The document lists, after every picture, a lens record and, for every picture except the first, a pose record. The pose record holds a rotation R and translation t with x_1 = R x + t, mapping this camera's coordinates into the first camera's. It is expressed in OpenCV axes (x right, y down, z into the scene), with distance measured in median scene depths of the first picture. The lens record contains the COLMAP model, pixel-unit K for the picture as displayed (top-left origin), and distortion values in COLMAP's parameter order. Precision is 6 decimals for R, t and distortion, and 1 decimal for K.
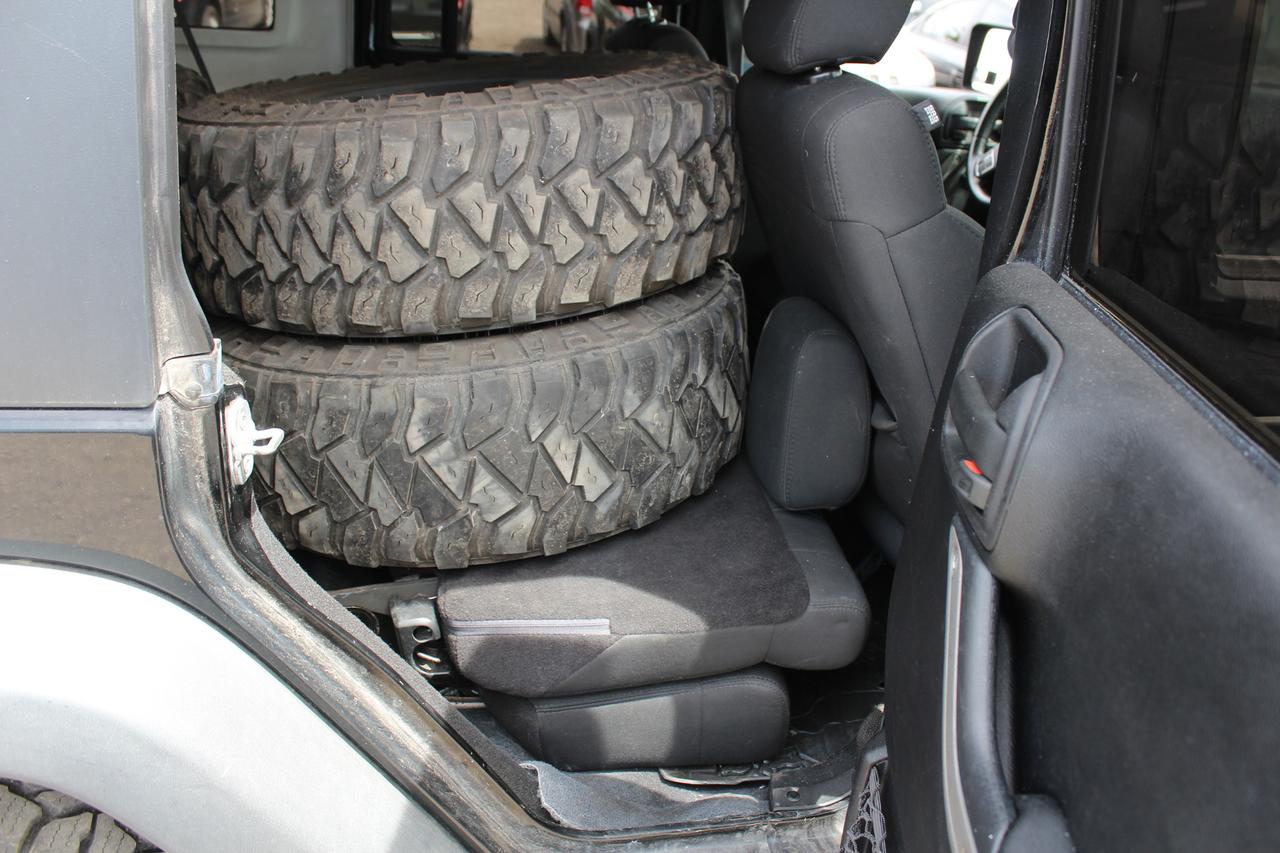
lens RADIAL K [[1060.6, 0, 633.5], [0, 1060.6, 425.4], [0, 0, 1]] dist [-0.163848, 0.125779]
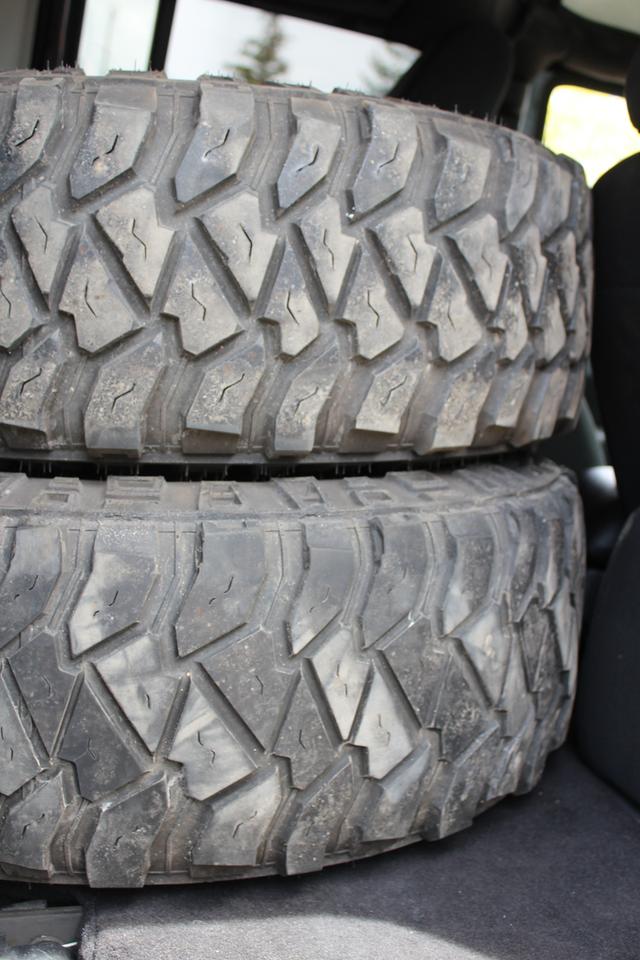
lens RADIAL K [[1136.7, 0, 327.3], [0, 1136.7, 485.1], [0, 0, 1]] dist [-0.065693, 0.000000]
pose [[0.994706, 0.082568, 0.061175, -0.121321], [-0.063052, 0.960473, -0.271139, 0.090555], [-0.081144, 0.265846, 0.960594, 0.393886]]
